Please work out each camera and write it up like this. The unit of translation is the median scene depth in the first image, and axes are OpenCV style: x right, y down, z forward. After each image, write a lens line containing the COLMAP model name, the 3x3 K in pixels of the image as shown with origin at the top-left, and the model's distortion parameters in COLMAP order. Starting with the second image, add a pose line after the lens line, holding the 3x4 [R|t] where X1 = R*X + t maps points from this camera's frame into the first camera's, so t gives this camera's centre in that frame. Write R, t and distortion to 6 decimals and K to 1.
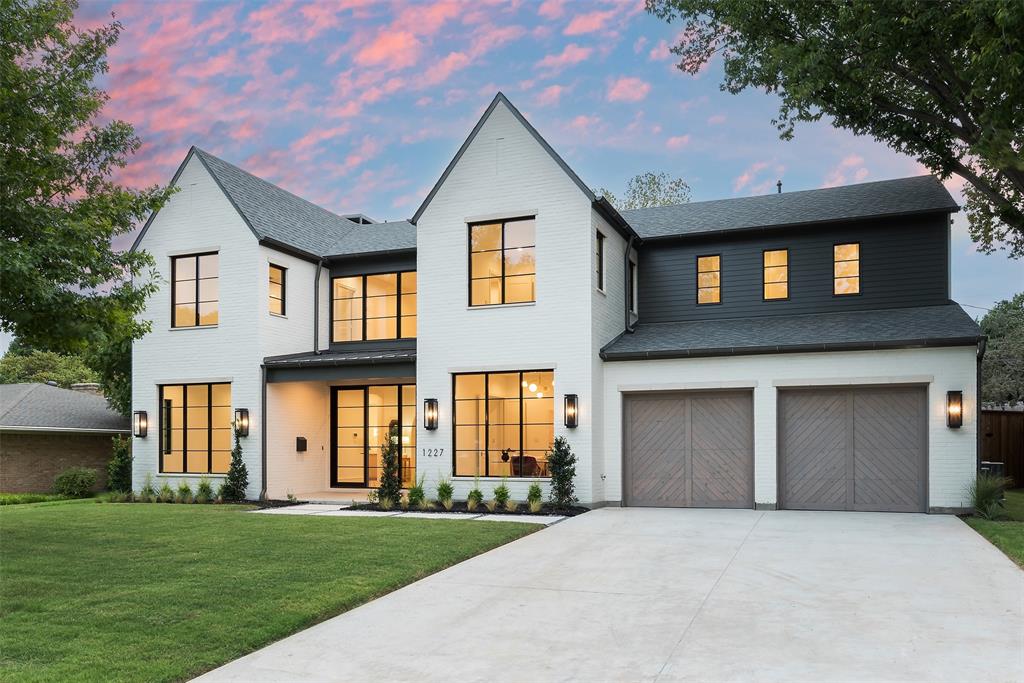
lens RADIAL K [[632.6, 0, 601.0], [0, 632.6, 432.6], [0, 0, 1]] dist [0.000185, -0.000535]
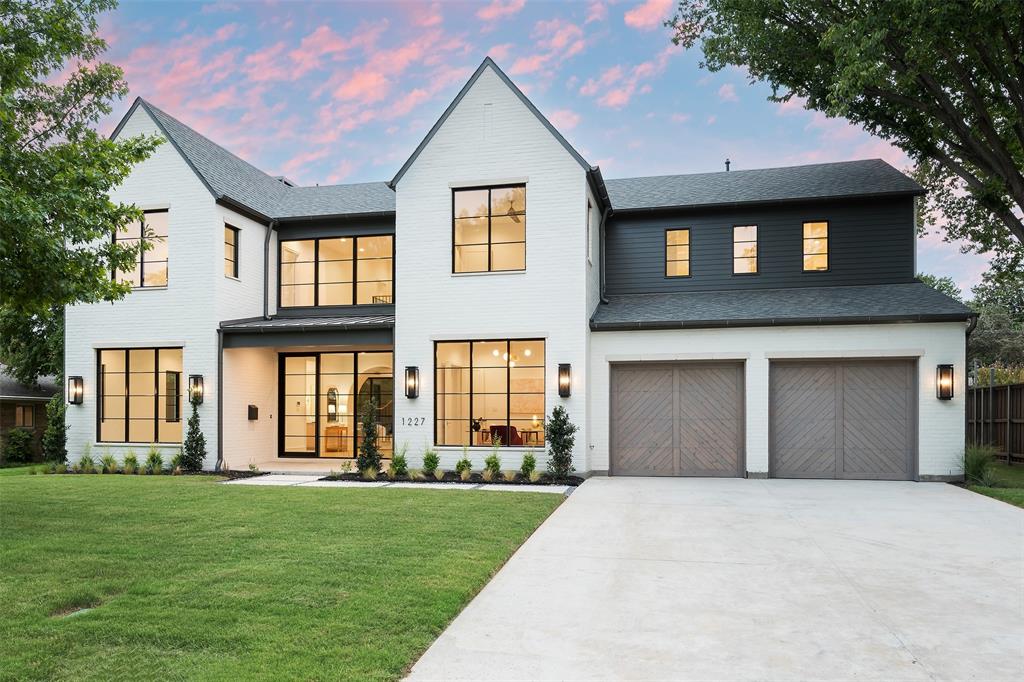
lens RADIAL K [[619.7, 0, 513.5], [0, 619.7, 407.1], [0, 0, 1]] dist [-0.001541, 0.000094]
pose [[0.996070, 0.005554, 0.088390, -0.199163], [-0.006101, 0.999964, 0.005923, 0.002509], [-0.088354, -0.006439, 0.996068, 0.030616]]
